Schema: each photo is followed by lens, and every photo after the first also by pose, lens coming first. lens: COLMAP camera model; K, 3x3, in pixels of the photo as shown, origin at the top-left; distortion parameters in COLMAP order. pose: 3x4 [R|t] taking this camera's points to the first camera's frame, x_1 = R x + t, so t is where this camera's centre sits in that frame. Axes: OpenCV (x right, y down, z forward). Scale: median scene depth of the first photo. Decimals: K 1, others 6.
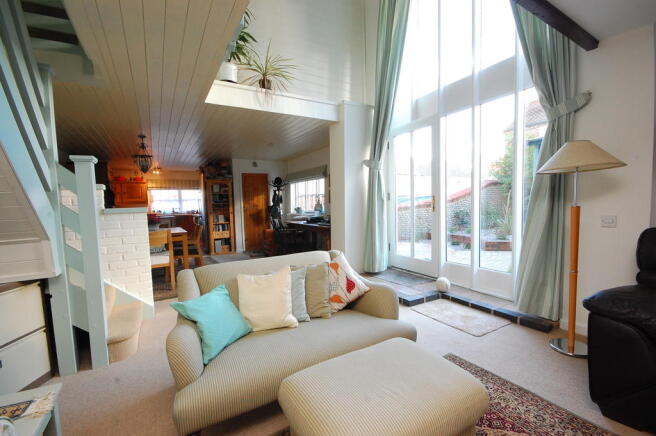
lens RADIAL K [[286.9, 0, 329.7], [0, 286.9, 222.2], [0, 0, 1]] dist [-0.000894, -0.000206]
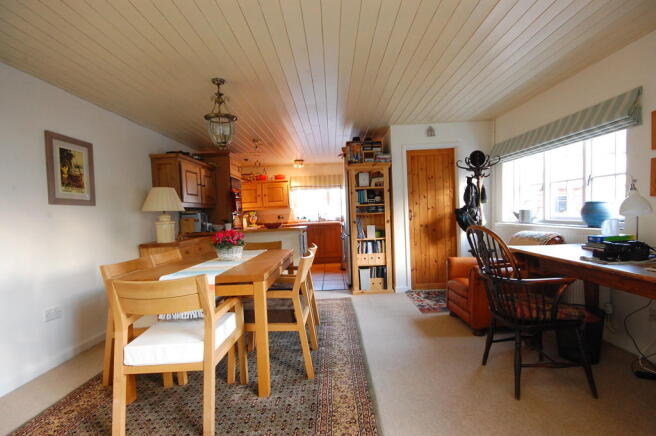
lens RADIAL K [[328.2, 0, 337.8], [0, 328.2, 223.9], [0, 0, 1]] dist [0.009759, 0.001047]
pose [[0.866786, 0.007097, -0.498629, -0.104171], [-0.013064, 0.999879, -0.008477, -0.020766], [0.498509, 0.013861, 0.866774, 0.385421]]
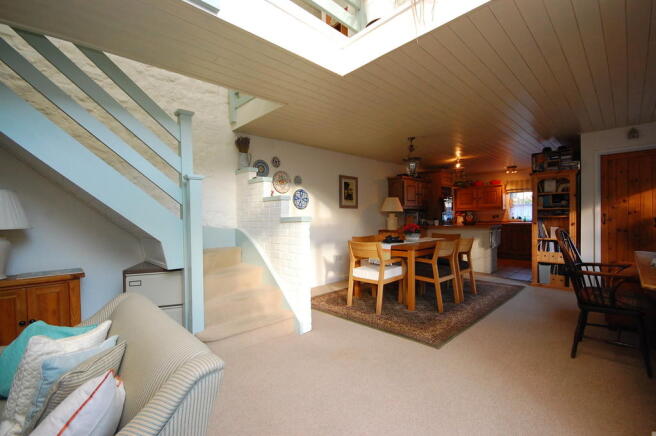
lens RADIAL K [[286.9, 0, 328.2], [0, 286.9, 217.7], [0, 0, 1]] dist [-0.000894, -0.000206]
pose [[0.235712, 0.025557, -0.971487, 0.123501], [-0.053283, 0.998490, 0.013339, -0.026333], [0.970361, 0.048620, 0.236718, 0.350177]]
